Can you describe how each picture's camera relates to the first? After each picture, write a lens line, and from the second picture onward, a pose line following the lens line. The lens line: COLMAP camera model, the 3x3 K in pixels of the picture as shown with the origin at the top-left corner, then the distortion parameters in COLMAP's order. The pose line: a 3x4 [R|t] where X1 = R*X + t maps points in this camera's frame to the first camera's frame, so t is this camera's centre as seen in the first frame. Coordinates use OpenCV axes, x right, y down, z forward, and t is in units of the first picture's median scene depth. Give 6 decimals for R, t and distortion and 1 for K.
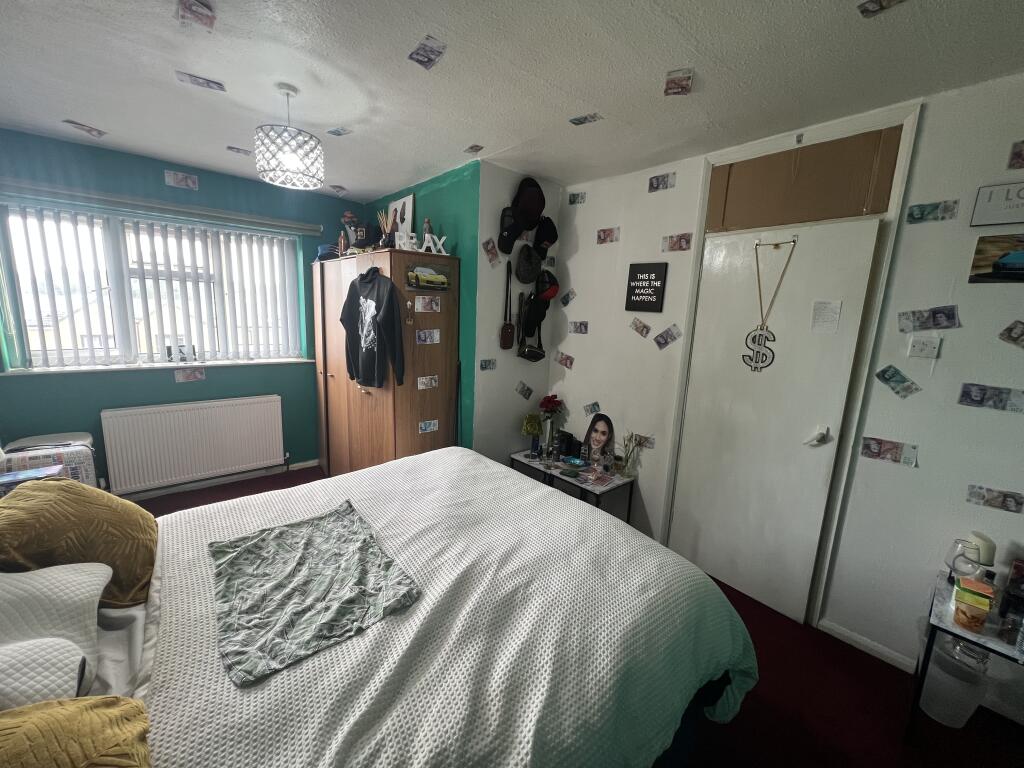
lens RADIAL K [[407.5, 0, 512.0], [0, 407.5, 384.0], [0, 0, 1]] dist [-0.001945, -0.000071]
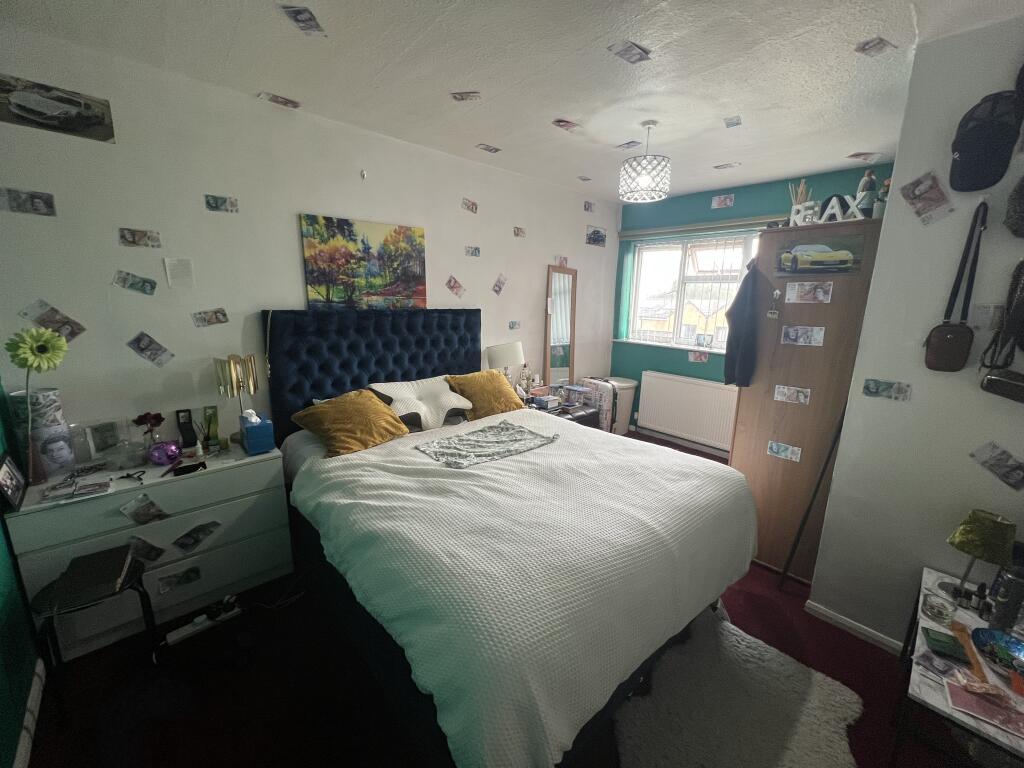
lens RADIAL K [[410.4, 0, 512.0], [0, 410.4, 384.0], [0, 0, 1]] dist [0.001966, 0.000006]
pose [[0.014933, 0.177448, -0.984017, 0.706344], [-0.199062, 0.964954, 0.170990, -0.065950], [0.979873, 0.193327, 0.049733, 0.567153]]
